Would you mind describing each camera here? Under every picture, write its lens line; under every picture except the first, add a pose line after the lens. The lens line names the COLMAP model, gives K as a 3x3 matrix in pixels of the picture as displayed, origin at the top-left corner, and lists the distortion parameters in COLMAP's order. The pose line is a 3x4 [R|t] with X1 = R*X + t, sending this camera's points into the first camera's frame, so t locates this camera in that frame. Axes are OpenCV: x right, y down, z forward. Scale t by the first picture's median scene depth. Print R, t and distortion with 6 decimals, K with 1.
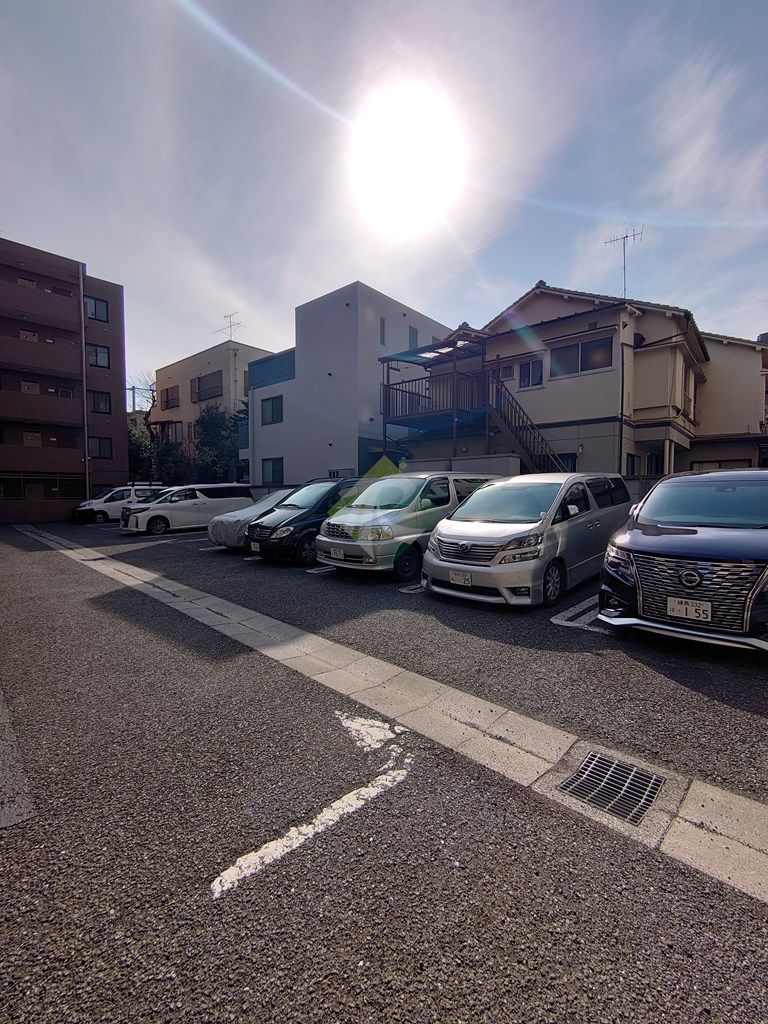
lens RADIAL K [[418.6, 0, 384.0], [0, 418.6, 512.0], [0, 0, 1]] dist [-0.000794, -0.000071]
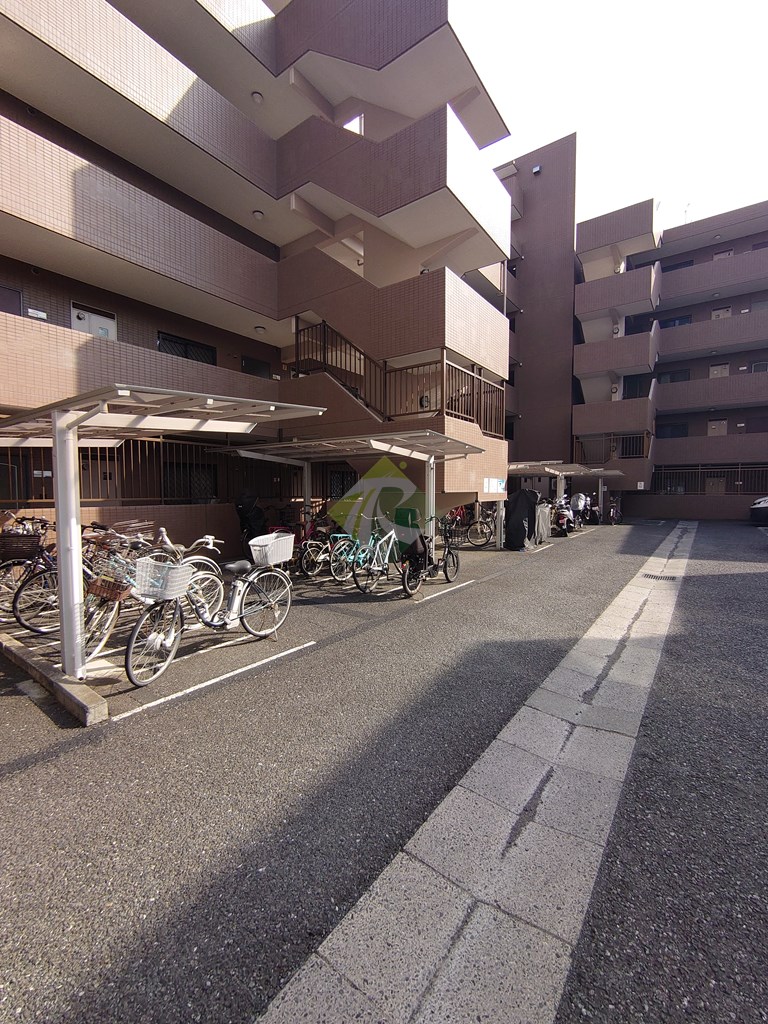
lens RADIAL K [[418.6, 0, 384.0], [0, 418.6, 512.0], [0, 0, 1]] dist [-0.000794, -0.000071]
pose [[0.121414, 0.060677, -0.990746, -0.012991], [-0.045487, 0.997421, 0.055512, -0.009071], [0.991559, 0.038326, 0.123861, 0.176671]]
